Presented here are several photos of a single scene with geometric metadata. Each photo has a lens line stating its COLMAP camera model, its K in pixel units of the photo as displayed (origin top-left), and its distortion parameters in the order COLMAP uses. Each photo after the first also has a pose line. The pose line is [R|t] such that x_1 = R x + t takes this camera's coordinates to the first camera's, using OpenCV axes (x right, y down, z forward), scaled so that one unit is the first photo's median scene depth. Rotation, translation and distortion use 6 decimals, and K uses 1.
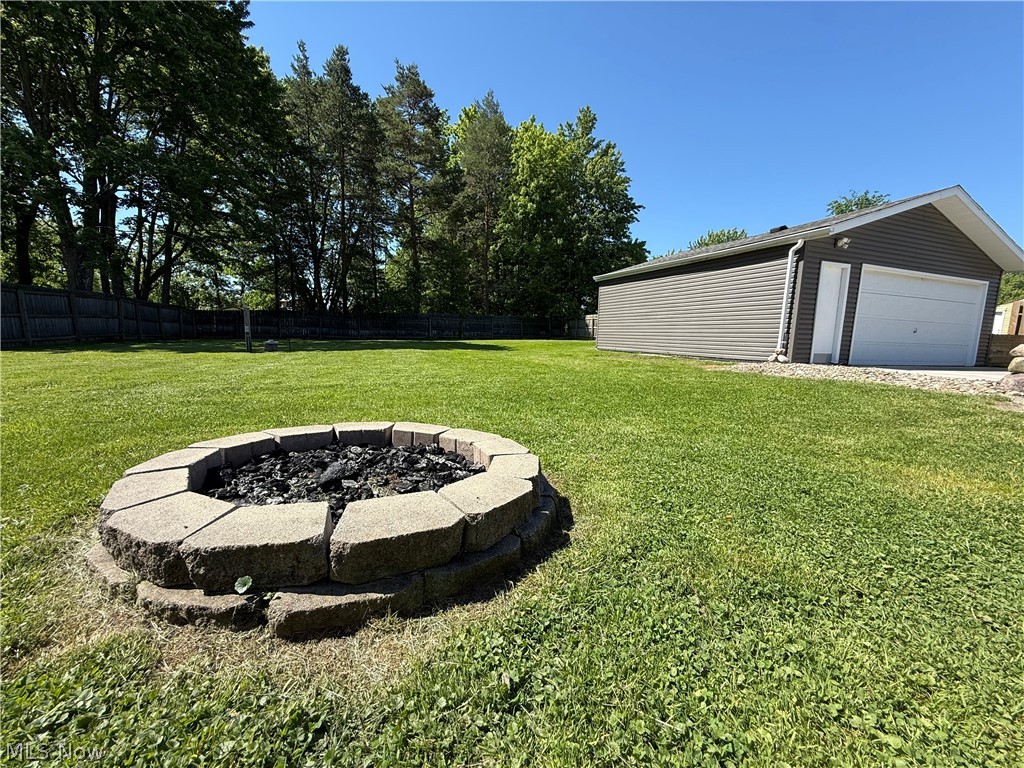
lens RADIAL K [[407.0, 0, 508.0], [0, 407.0, 384.9], [0, 0, 1]] dist [0.000358, 0.000153]
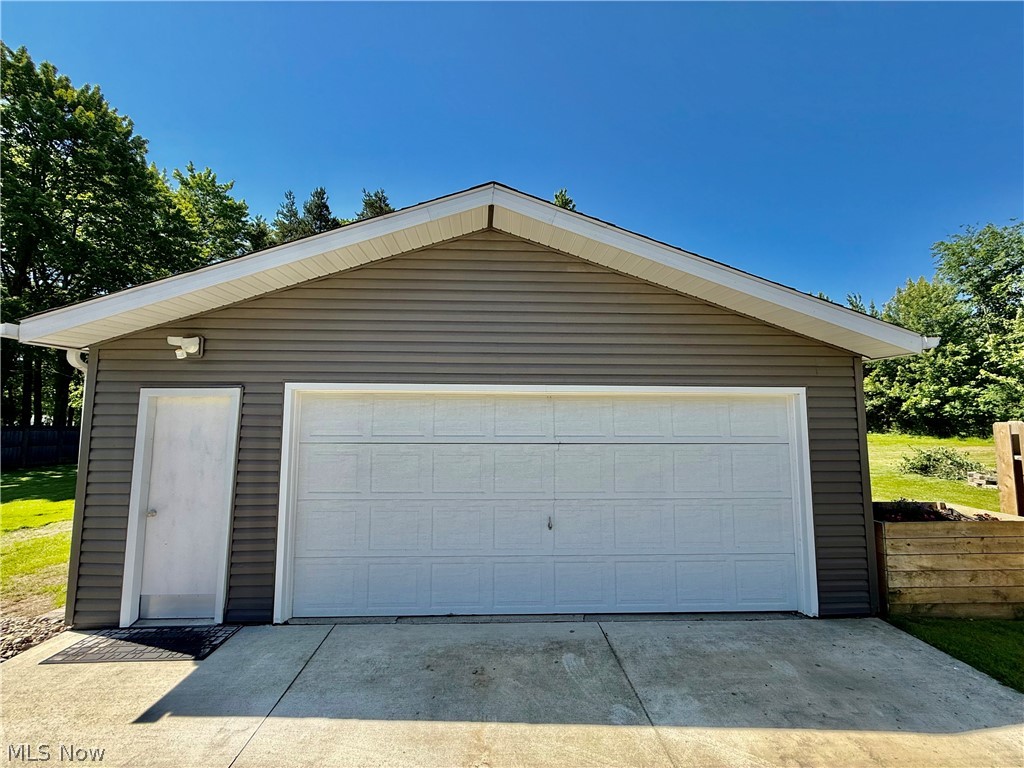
lens RADIAL K [[407.0, 0, 512.1], [0, 407.0, 384.6], [0, 0, 1]] dist [0.000358, 0.000153]
pose [[0.951505, -0.056448, -0.302411, 1.417664], [-0.011090, 0.976089, -0.217088, -0.246398], [0.307434, 0.209914, 0.928127, 0.839615]]
